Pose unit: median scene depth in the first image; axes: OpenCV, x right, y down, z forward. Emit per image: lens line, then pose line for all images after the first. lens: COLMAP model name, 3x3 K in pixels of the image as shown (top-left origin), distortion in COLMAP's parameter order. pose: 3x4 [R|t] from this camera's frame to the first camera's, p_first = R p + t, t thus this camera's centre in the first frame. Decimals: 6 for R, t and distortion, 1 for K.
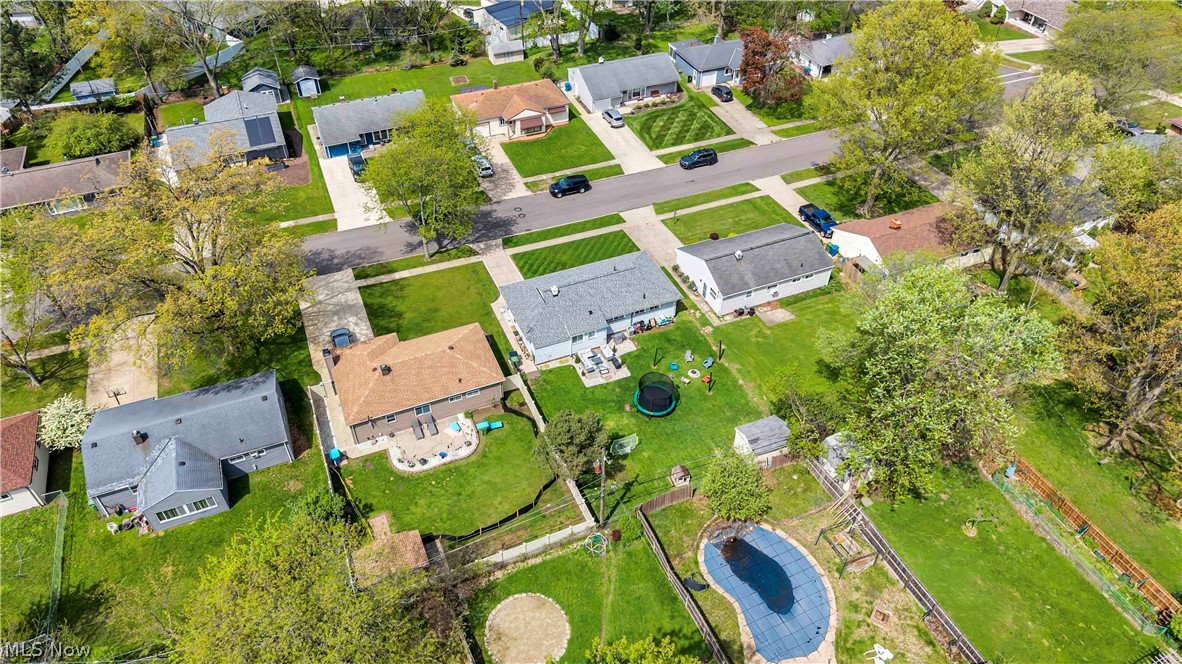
lens RADIAL K [[771.1, 0, 591.0], [0, 771.1, 332.0], [0, 0, 1]] dist [0.001484, -0.000532]
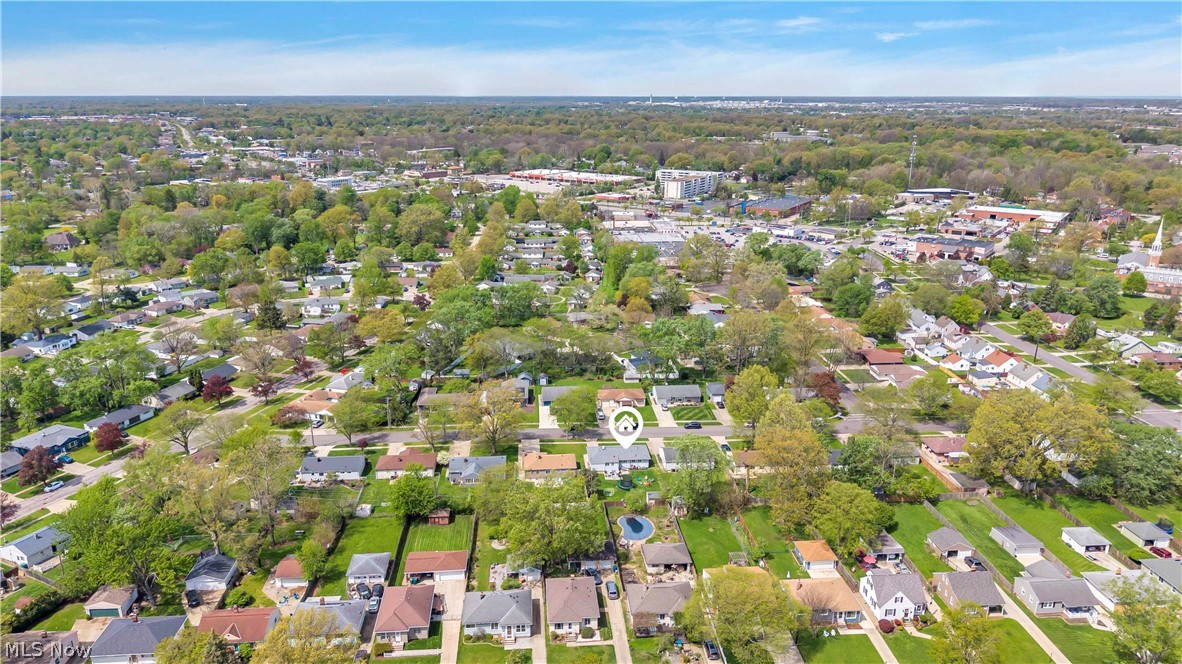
lens RADIAL K [[803.0, 0, 591.0], [0, 803.0, 332.0], [0, 0, 1]] dist [-0.004839, -0.001552]
pose [[0.947131, 0.086508, -0.308965, 0.594821], [-0.212826, 0.890010, -0.403221, 0.582776], [0.240100, 0.447659, 0.861367, -1.317566]]
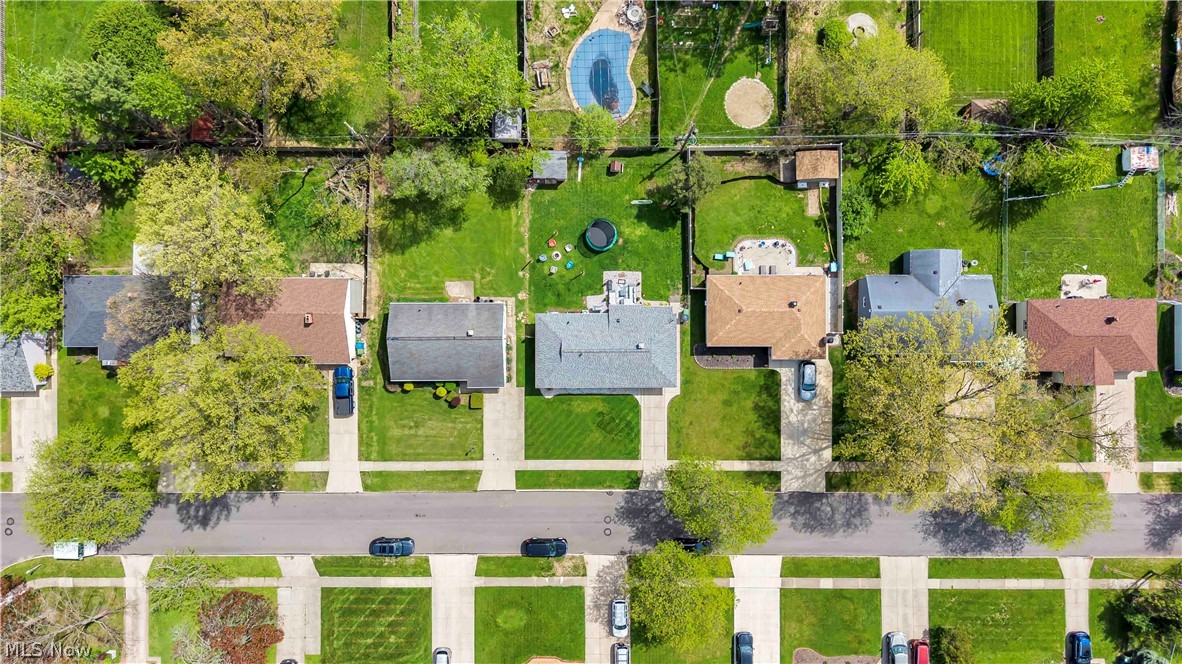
lens RADIAL K [[803.0, 0, 591.0], [0, 803.0, 332.0], [0, 0, 1]] dist [-0.004839, -0.001552]
pose [[-0.921528, -0.388254, -0.006714, 0.030636], [0.259430, -0.628444, 0.733317, -0.727471], [-0.288933, 0.674030, 0.679854, 0.124488]]
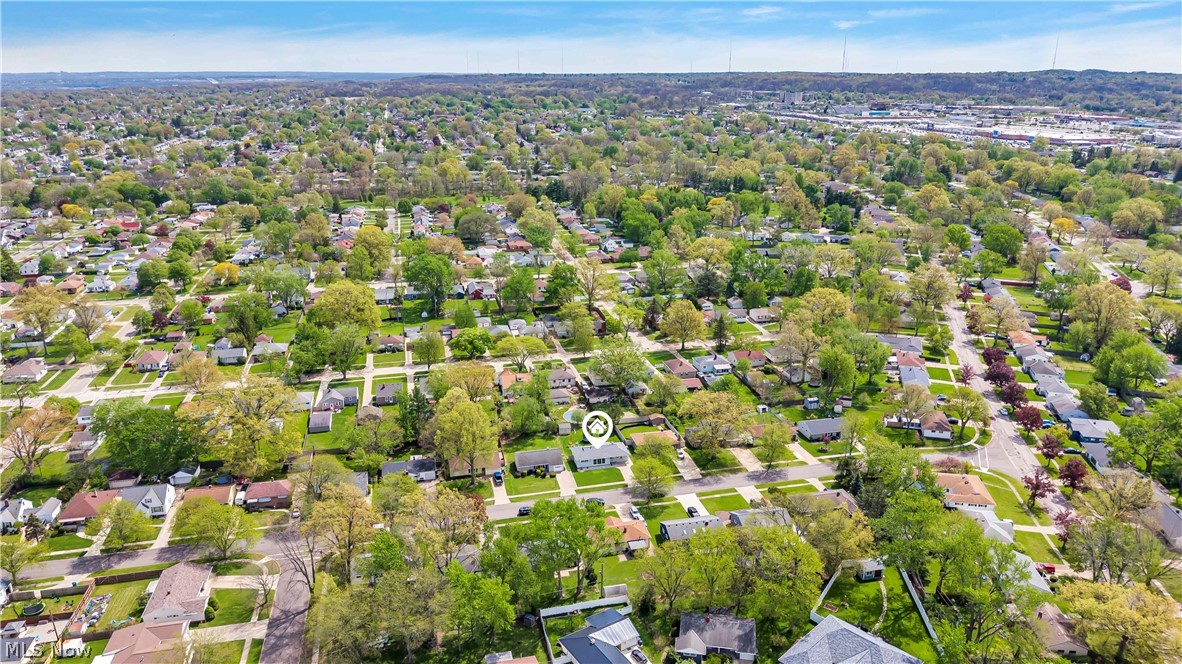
lens RADIAL K [[803.0, 0, 591.0], [0, 803.0, 332.0], [0, 0, 1]] dist [-0.004839, -0.001552]
pose [[-0.985096, -0.047539, 0.165304, -0.360302], [0.119166, 0.504402, 0.855207, -2.318068], [-0.124035, 0.862159, -0.491219, 1.670900]]
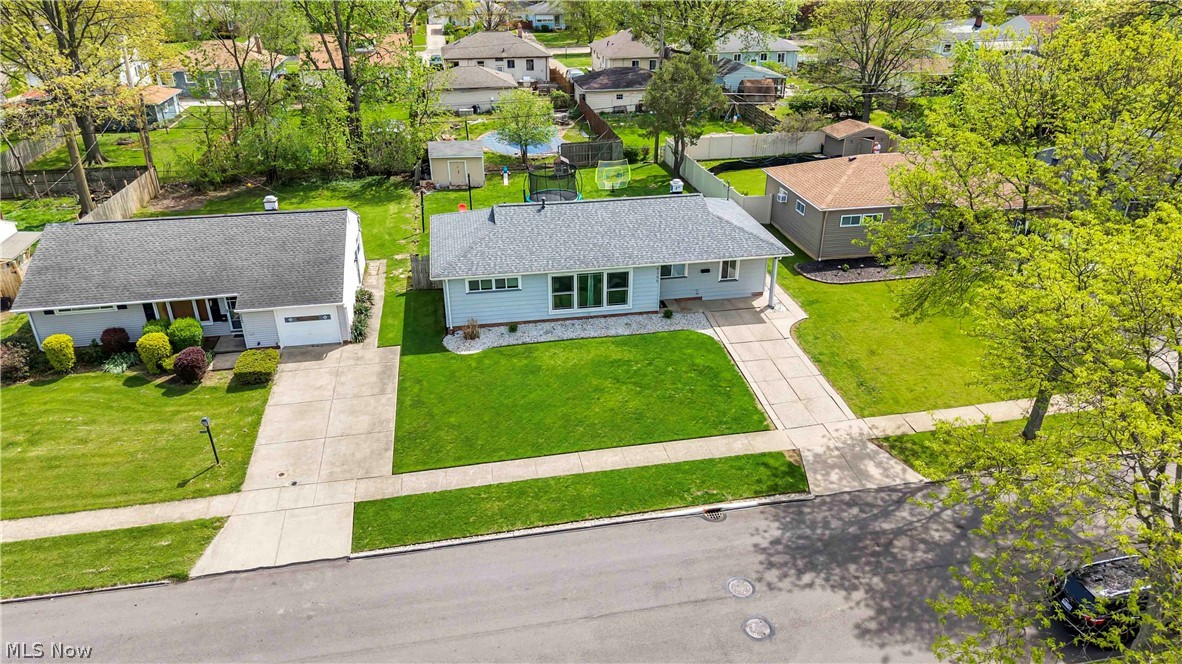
lens RADIAL K [[803.0, 0, 591.0], [0, 803.0, 332.0], [0, 0, 1]] dist [-0.004839, -0.001552]
pose [[-0.974735, -0.096504, 0.201439, -0.082189], [0.151998, 0.374247, 0.914787, -0.389977], [-0.163669, 0.922294, -0.350124, 0.966535]]
